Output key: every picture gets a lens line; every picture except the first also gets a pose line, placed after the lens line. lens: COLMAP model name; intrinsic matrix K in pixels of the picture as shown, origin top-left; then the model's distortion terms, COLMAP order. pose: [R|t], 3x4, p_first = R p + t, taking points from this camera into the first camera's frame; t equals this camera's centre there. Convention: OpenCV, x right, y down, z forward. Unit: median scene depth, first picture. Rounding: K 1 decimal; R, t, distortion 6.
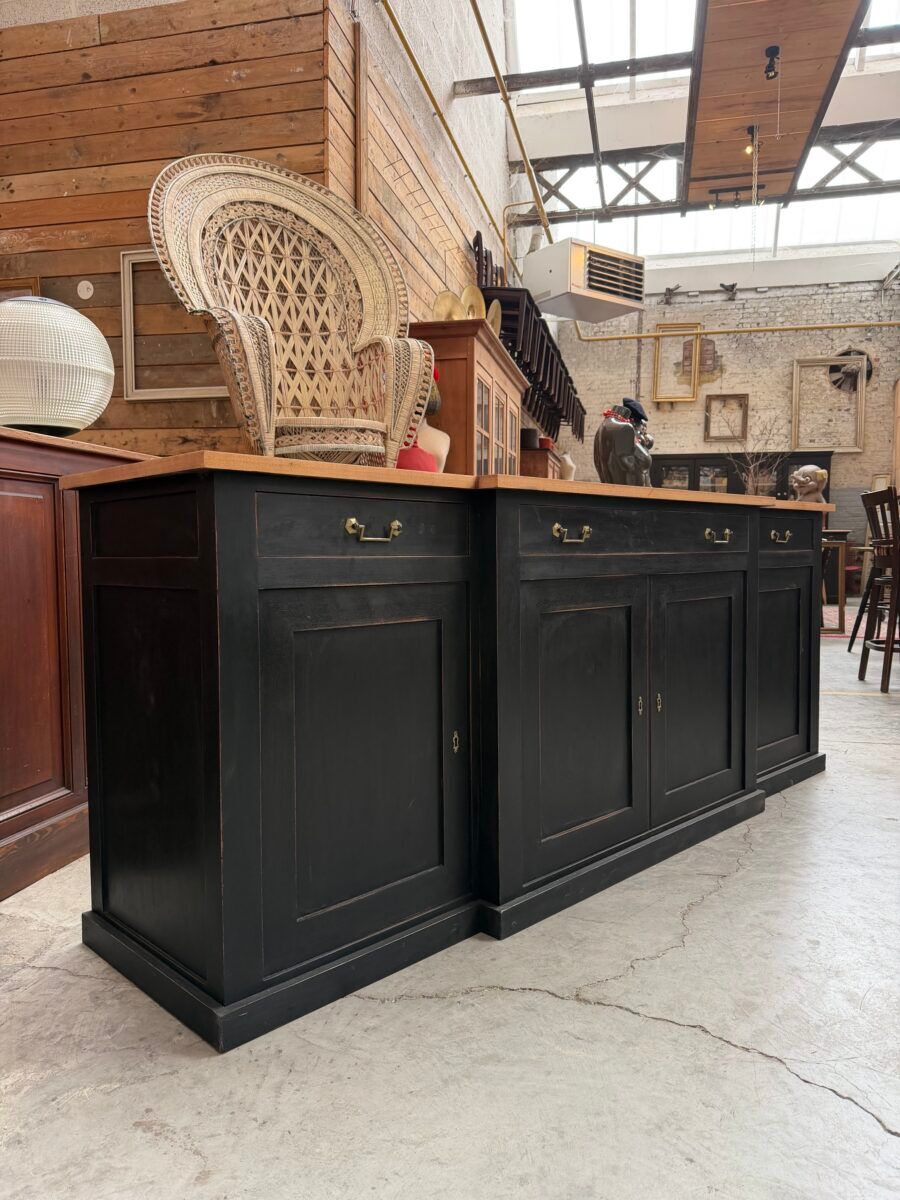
lens RADIAL K [[841.0, 0, 451.1], [0, 841.0, 600.8], [0, 0, 1]] dist [-0.004073, -0.006974]
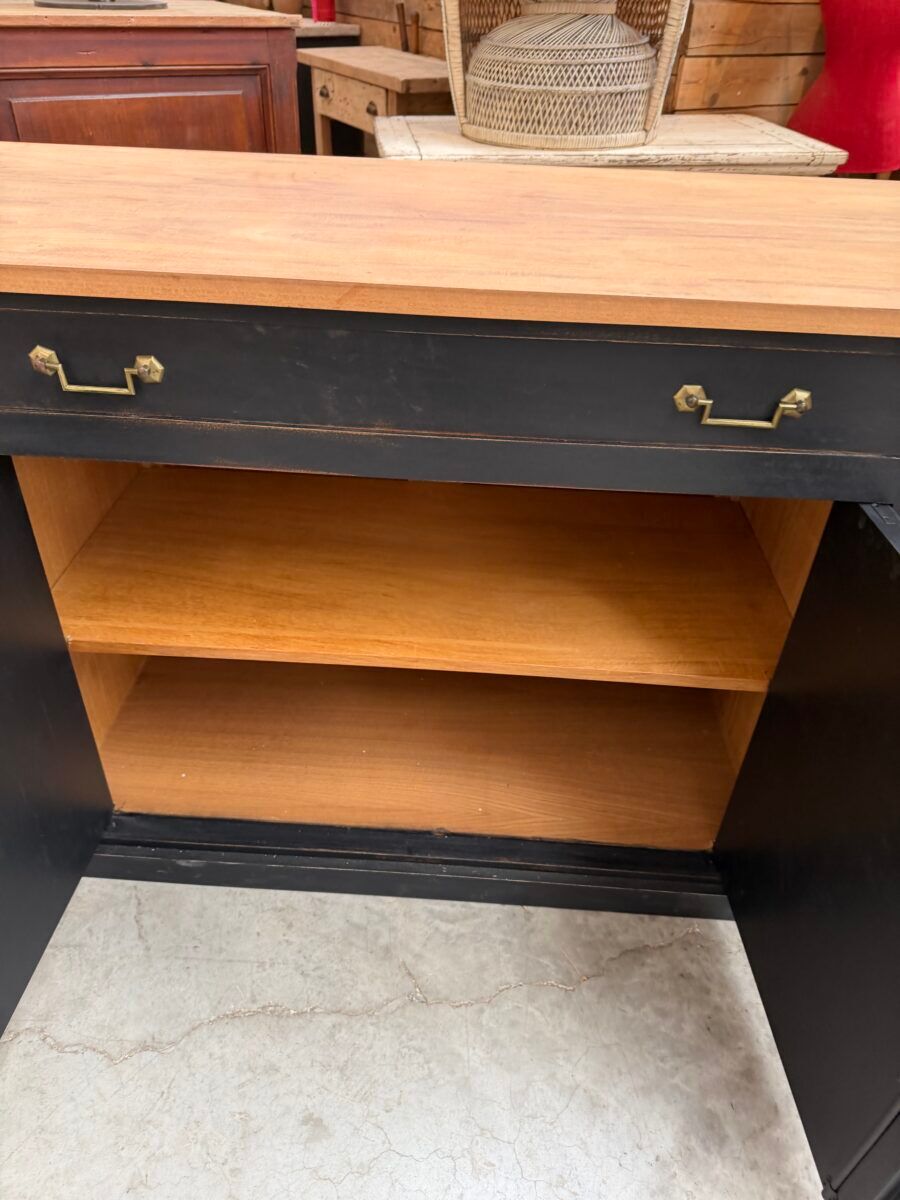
lens RADIAL K [[858.8, 0, 443.6], [0, 858.8, 592.8], [0, 0, 1]] dist [-0.001721, -0.007272]
pose [[0.669514, 0.457488, -0.585197, 0.351930], [-0.080400, 0.827831, 0.555187, -0.148733], [0.738436, -0.324655, 0.591026, 0.479138]]
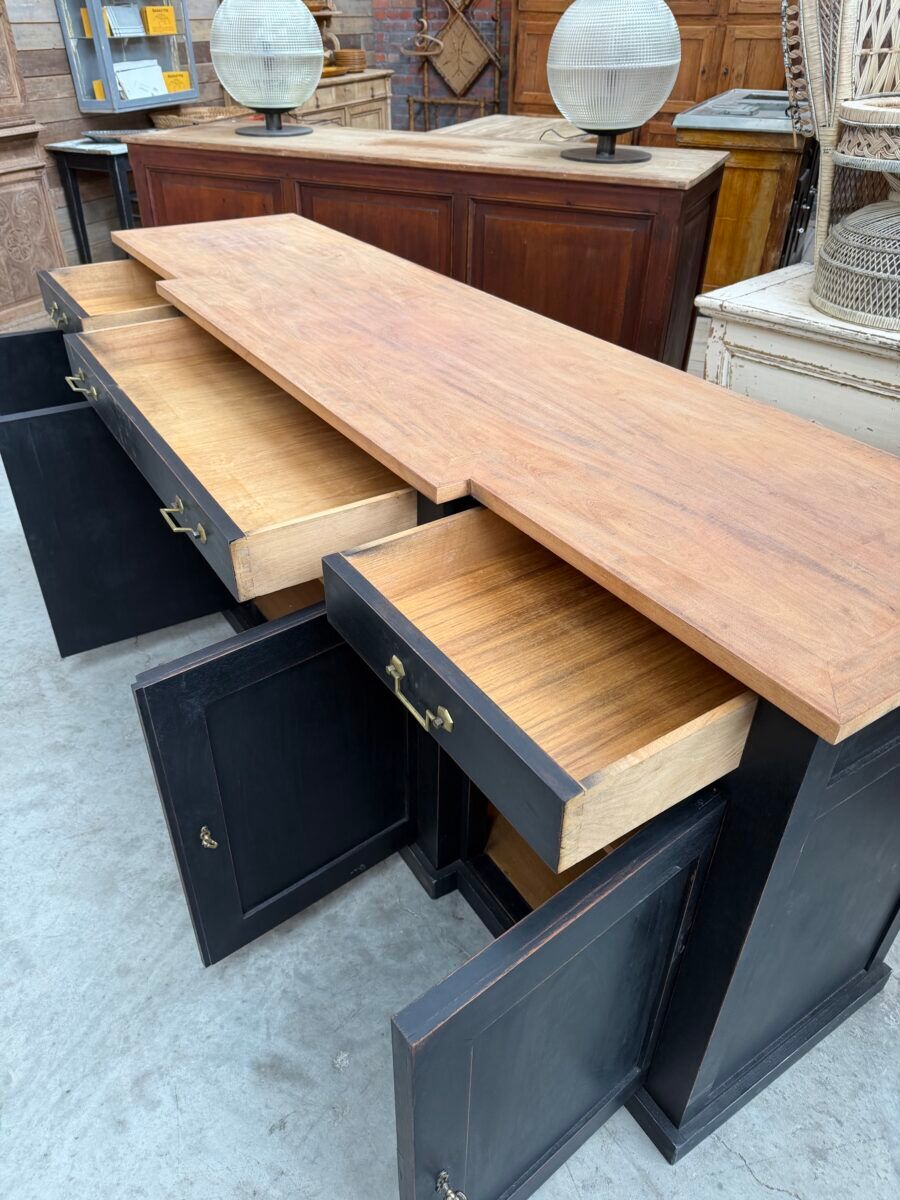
lens RADIAL K [[846.0, 0, 437.6], [0, 846.0, 595.7], [0, 0, 1]] dist [-0.000977, -0.006995]
pose [[-0.208790, 0.555960, -0.804559, 0.613957], [-0.066682, 0.812683, 0.578878, -0.264000], [0.975685, 0.174514, -0.132607, 0.834487]]
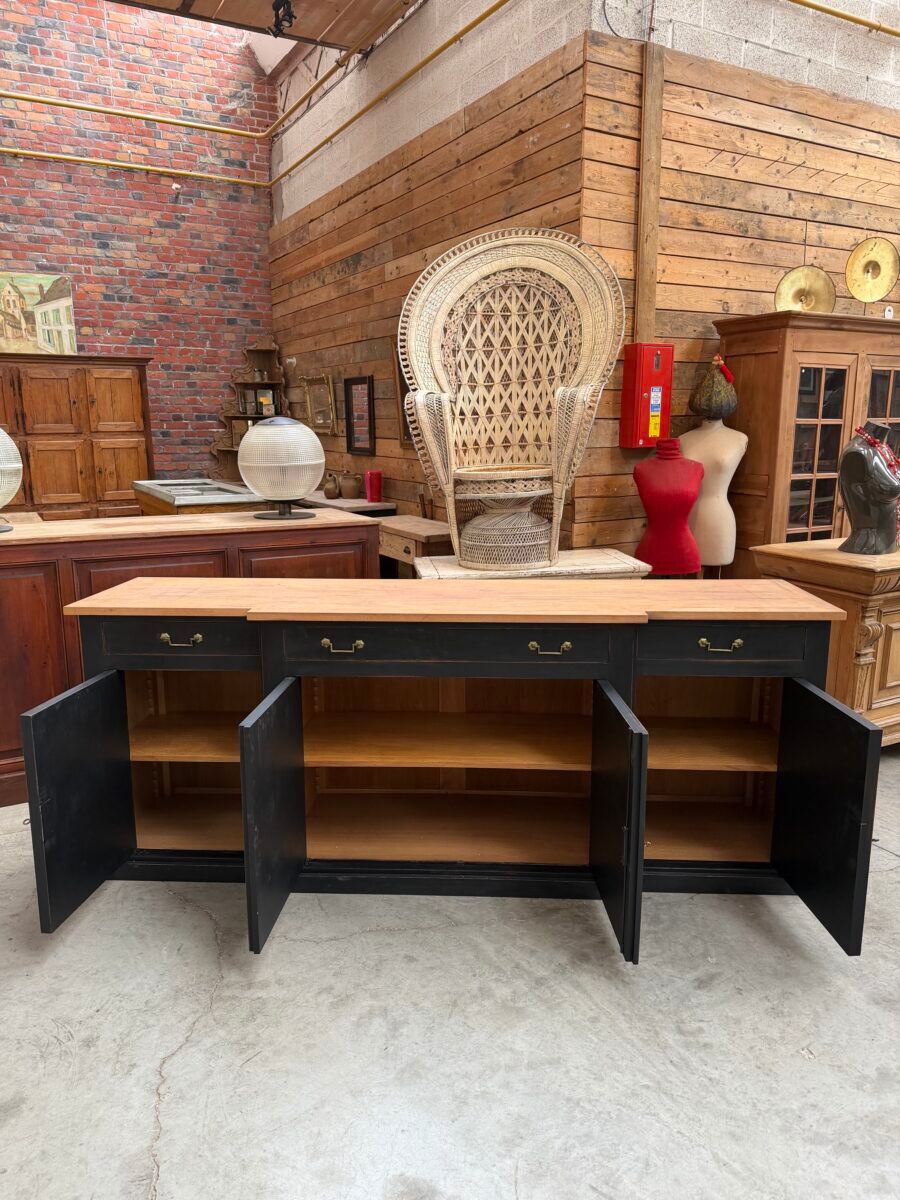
lens RADIAL K [[835.8, 0, 450.0], [0, 835.8, 600.0], [0, 0, 1]] dist [0.001510, -0.008654]
pose [[0.676634, 0.146311, -0.721637, 0.734886], [-0.045120, 0.986456, 0.157696, -0.223552], [0.734936, -0.074143, 0.674071, 0.117786]]
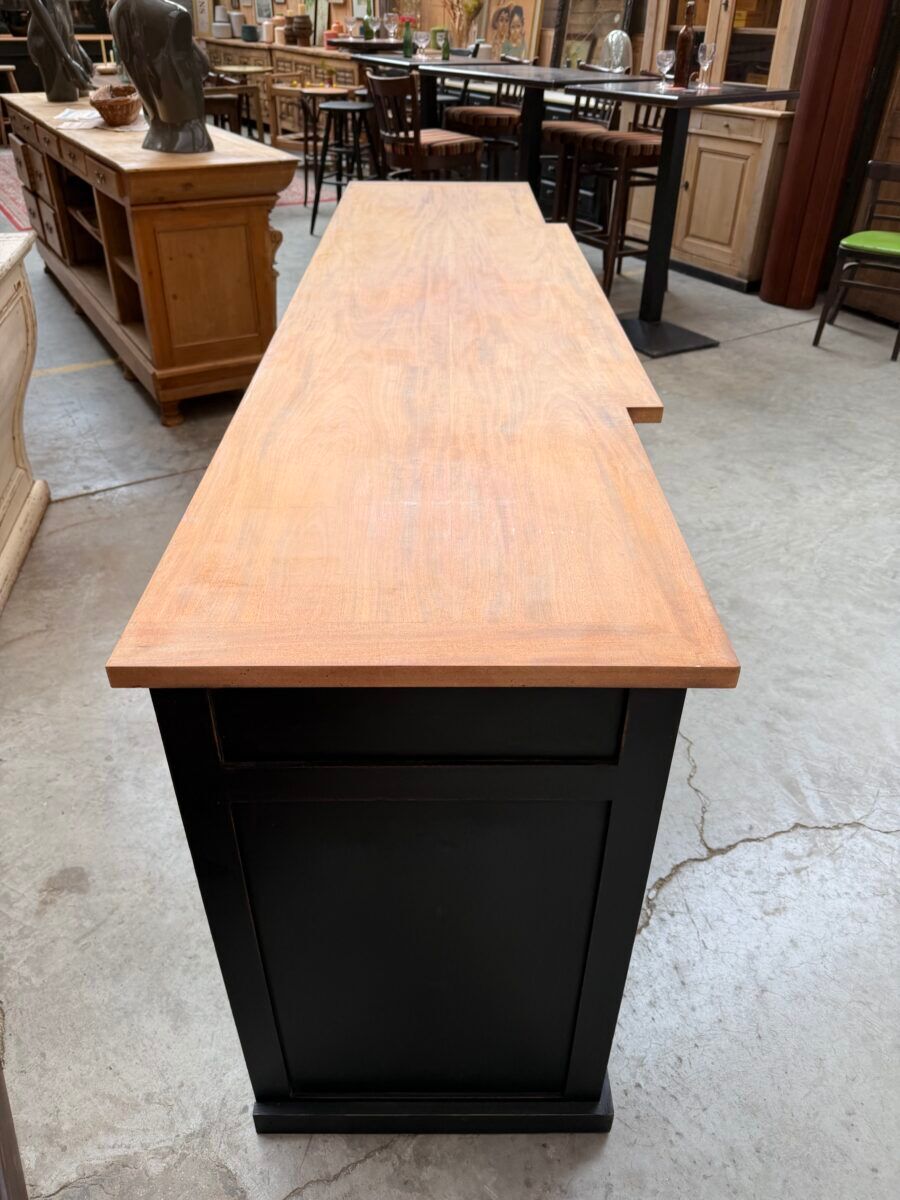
lens RADIAL K [[846.0, 0, 437.6], [0, 846.0, 595.7], [0, 0, 1]] dist [-0.000977, -0.006995]
pose [[0.707679, -0.401774, 0.581178, -0.303972], [0.033203, 0.840579, 0.540671, -0.217140], [-0.705753, -0.363324, 0.608200, 0.318113]]
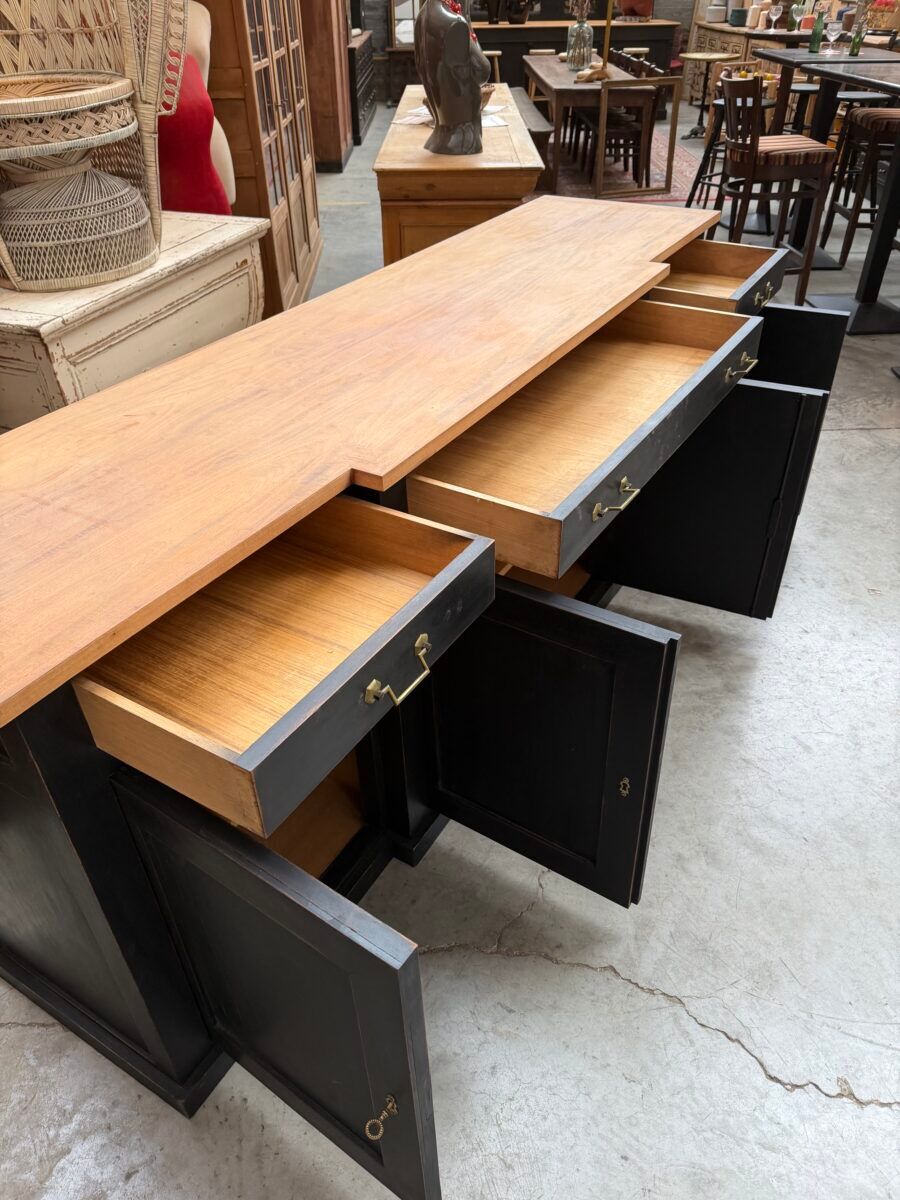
lens RADIAL K [[835.8, 0, 450.0], [0, 835.8, 600.0], [0, 0, 1]] dist [0.001510, -0.008654]
pose [[0.970247, -0.162236, 0.179724, -0.016571], [0.038089, 0.835332, 0.548424, -0.235530], [-0.239104, -0.525261, 0.816658, 0.168483]]
